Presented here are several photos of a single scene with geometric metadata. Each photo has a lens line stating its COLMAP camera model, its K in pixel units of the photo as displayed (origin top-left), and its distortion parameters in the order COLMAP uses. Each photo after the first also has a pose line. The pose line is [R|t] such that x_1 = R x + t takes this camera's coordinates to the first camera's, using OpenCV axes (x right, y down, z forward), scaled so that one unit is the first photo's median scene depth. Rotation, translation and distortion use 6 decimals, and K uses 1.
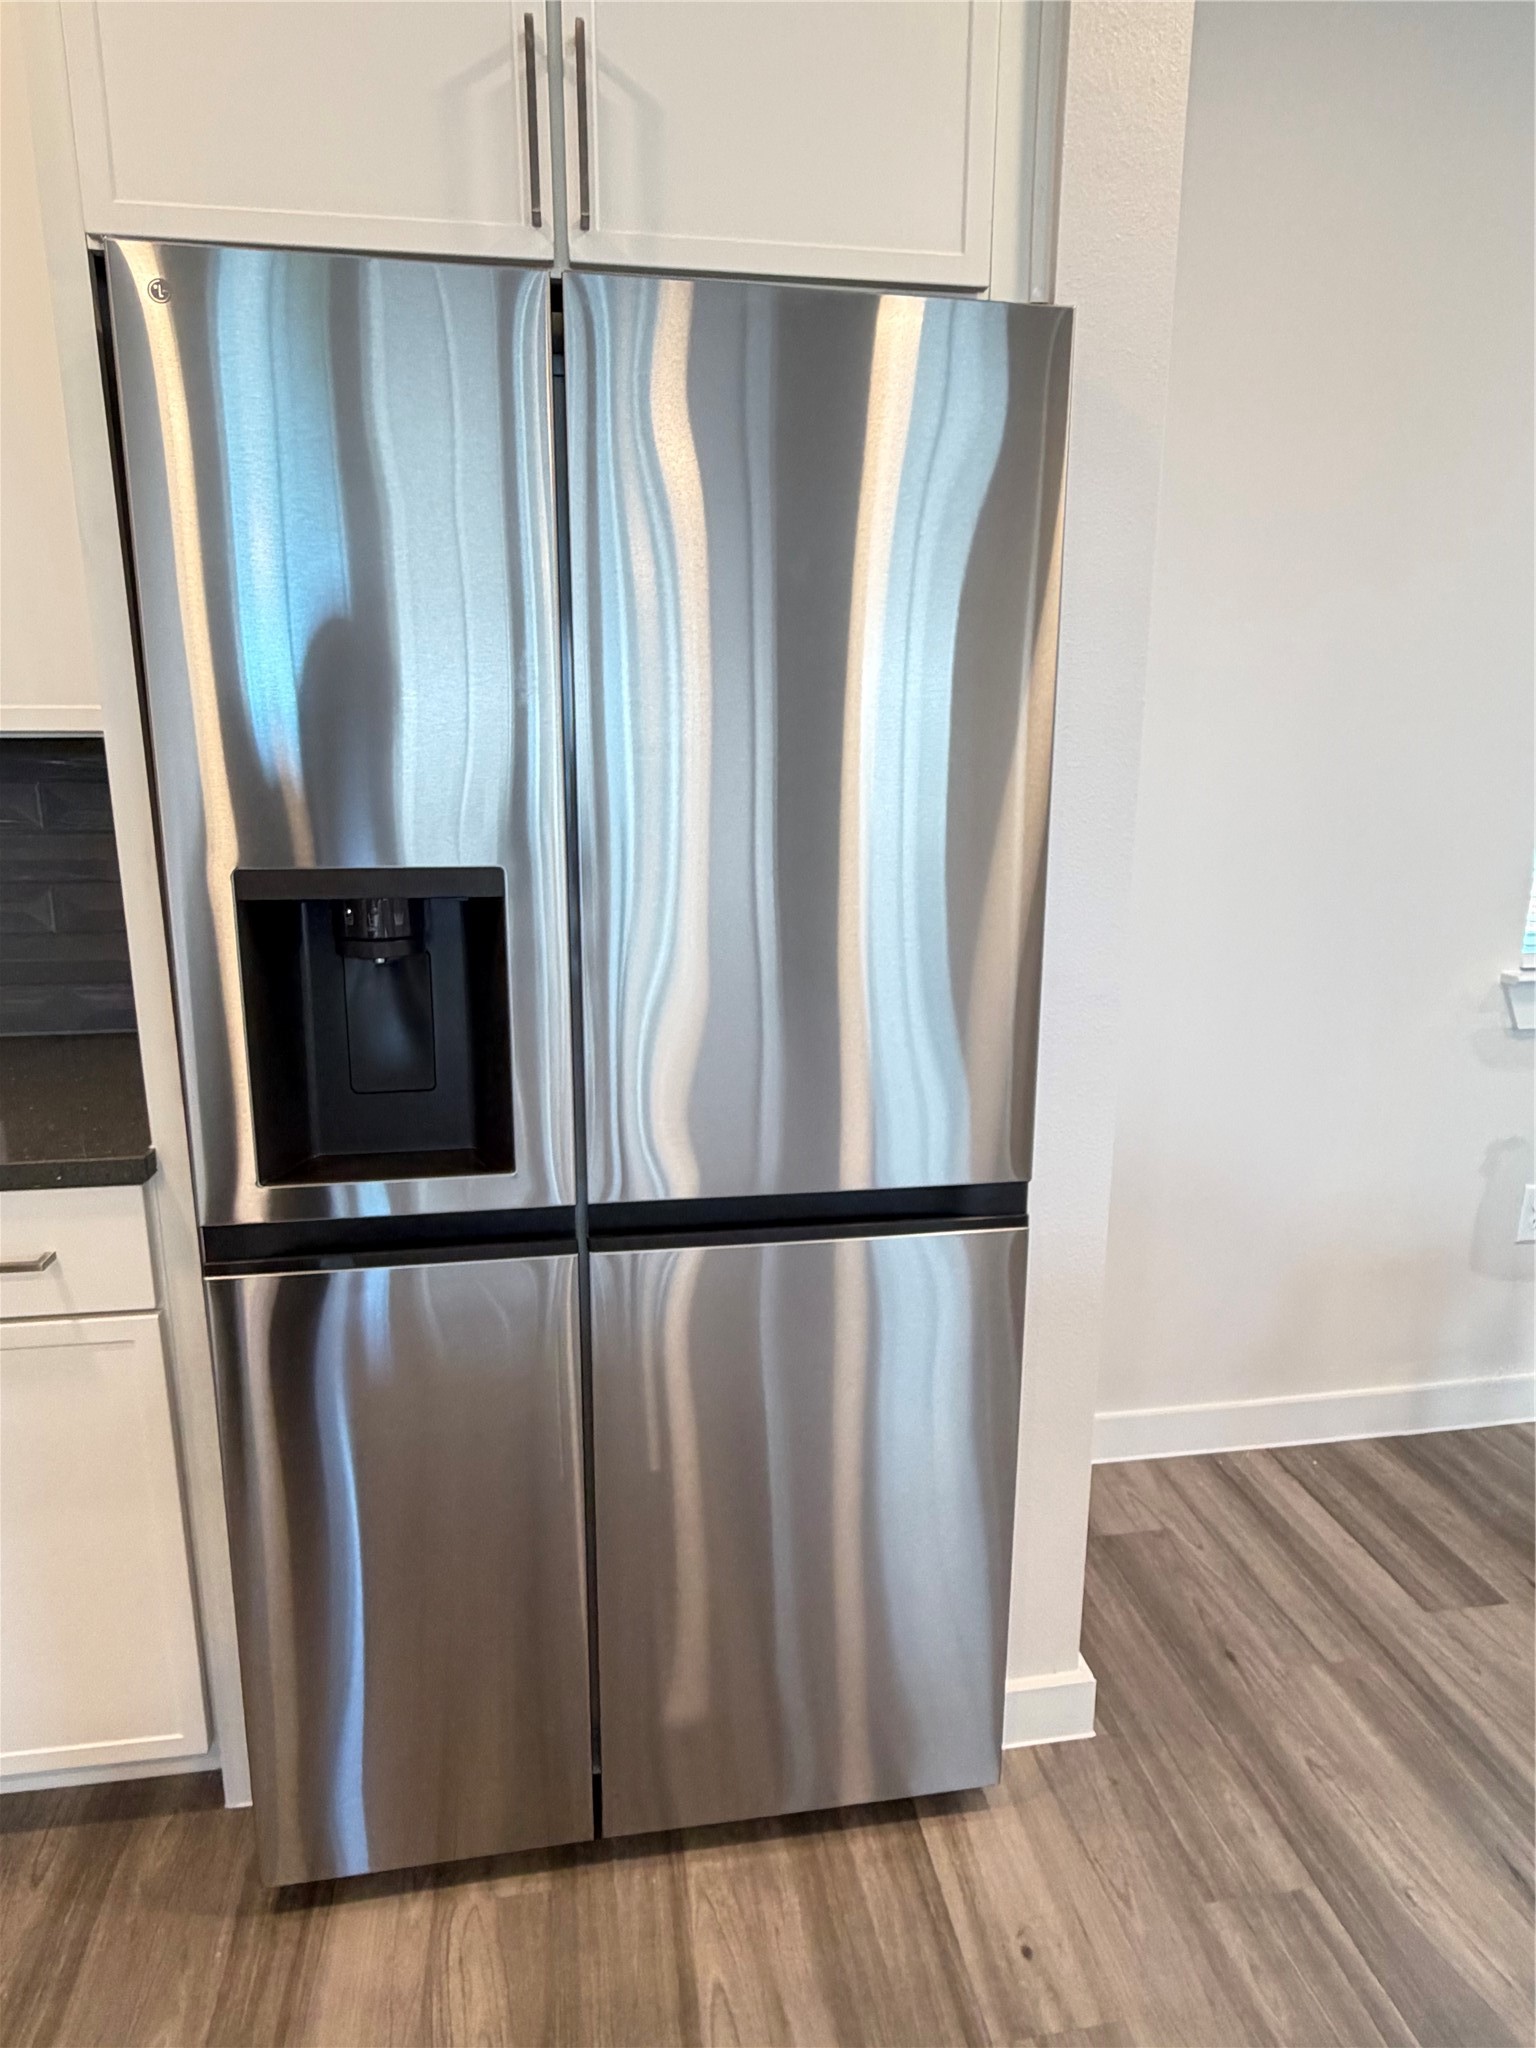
lens RADIAL K [[1232.9, 0, 768.0], [0, 1232.9, 1024.0], [0, 0, 1]] dist [-0.002219, -0.000581]
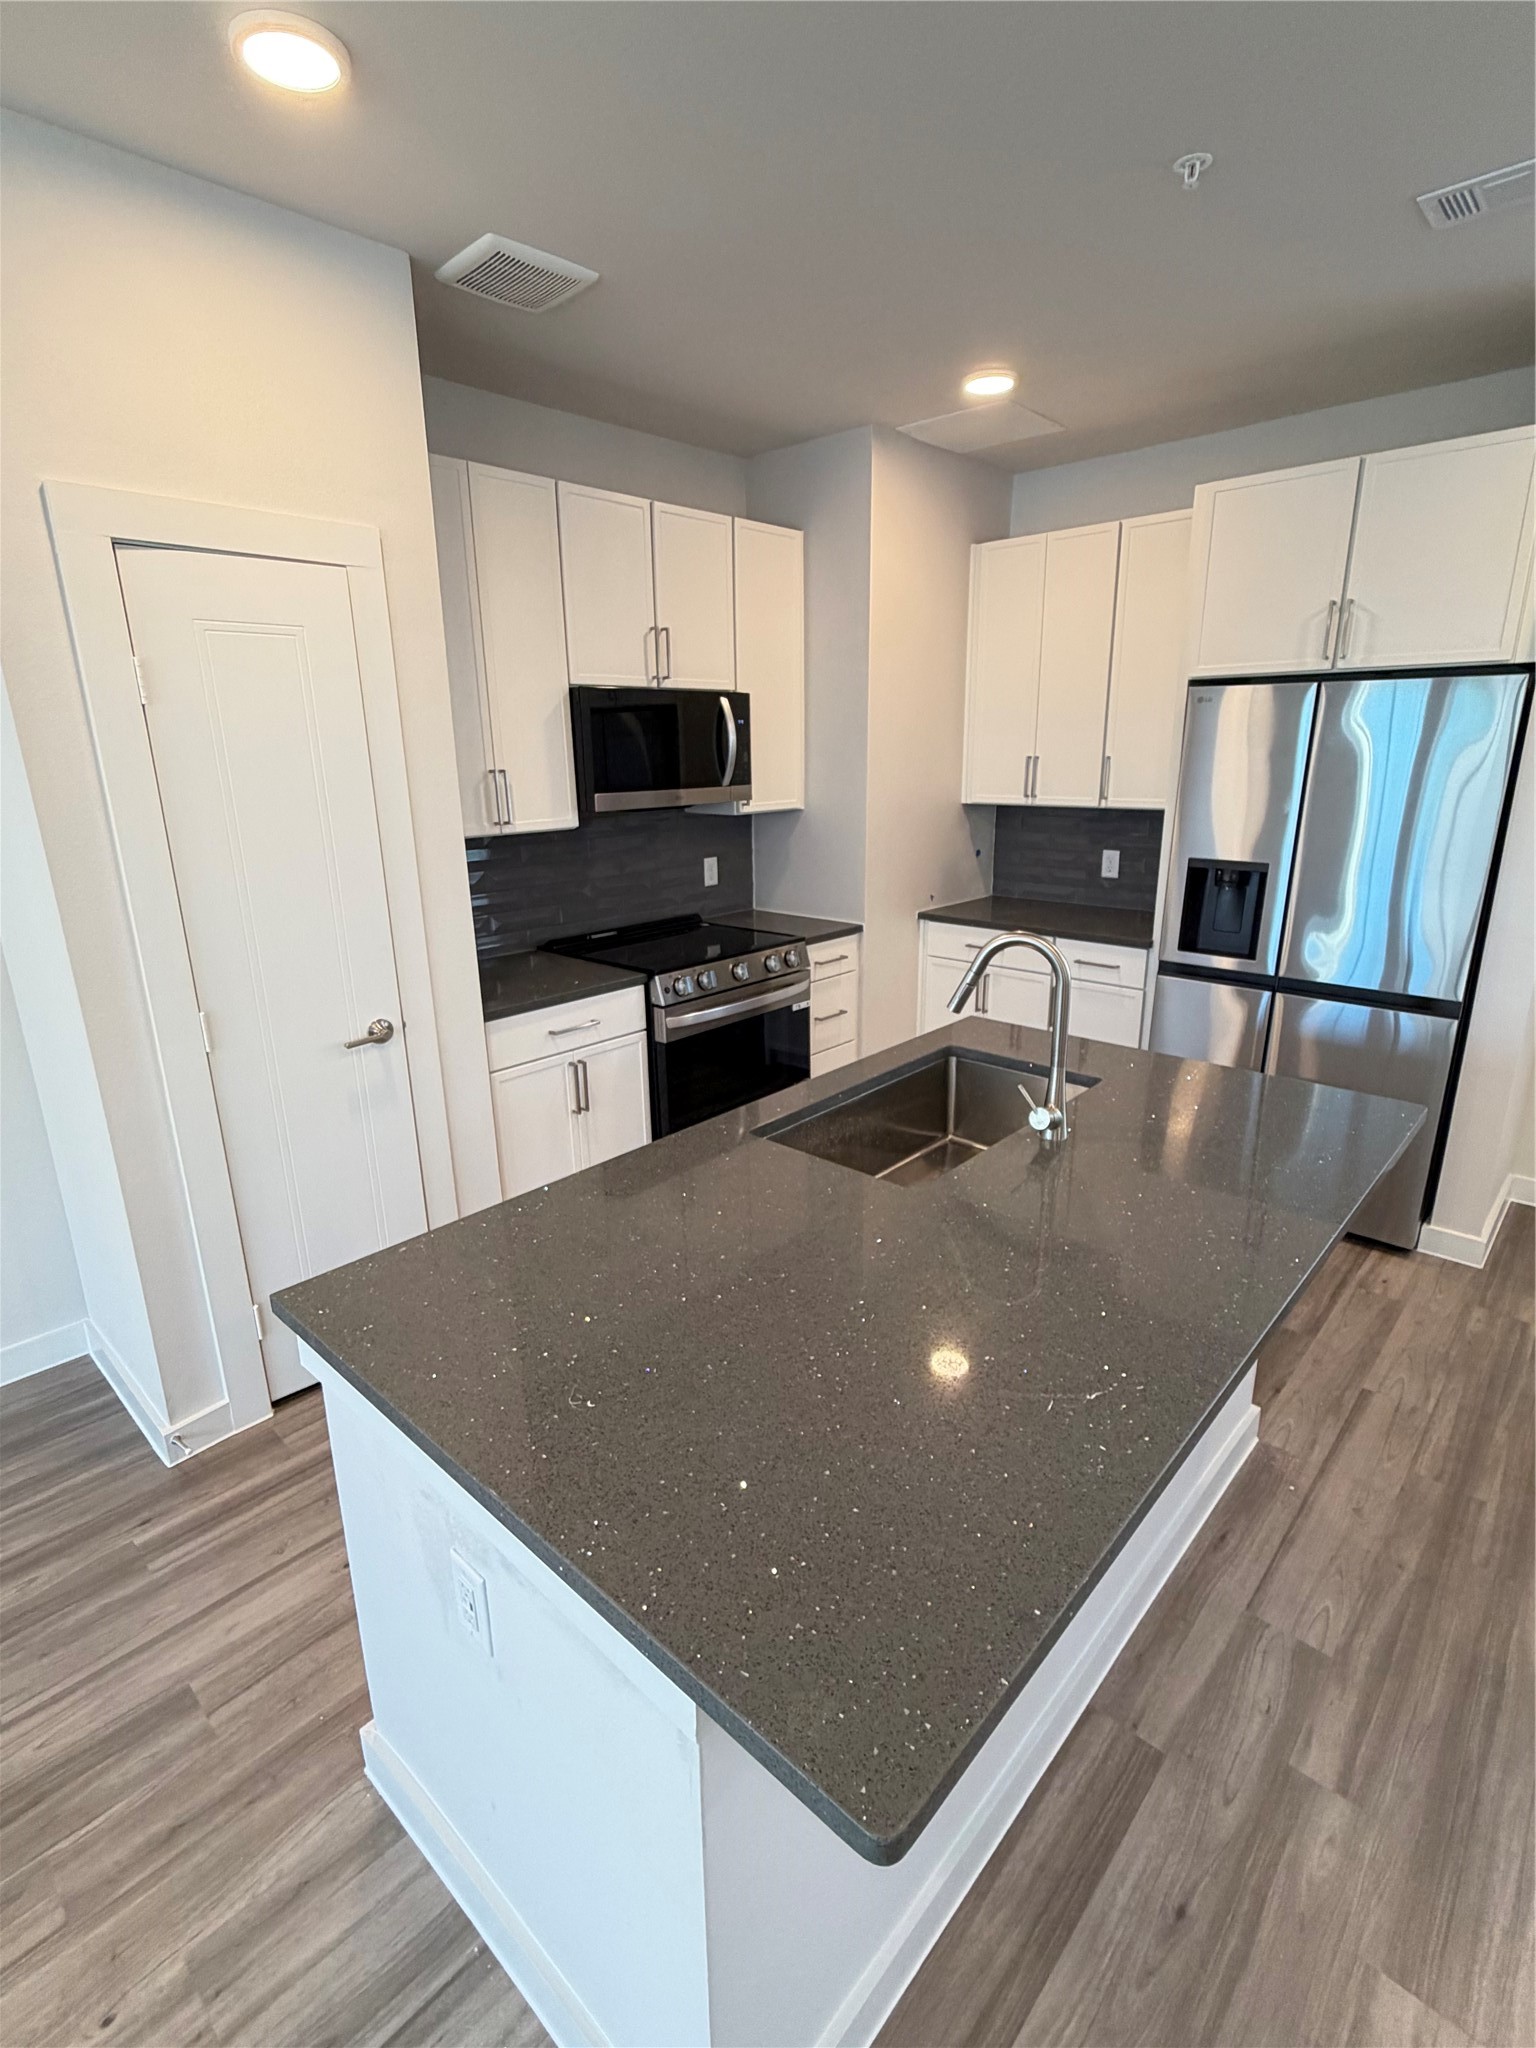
lens RADIAL K [[976.6, 0, 768.0], [0, 976.6, 1024.0], [0, 0, 1]] dist [-0.000866, -0.000068]
pose [[0.614028, 0.200685, -0.763344, 0.930939], [-0.178811, 0.977359, 0.113116, 0.214598], [0.768763, 0.067038, 0.636011, -1.469152]]
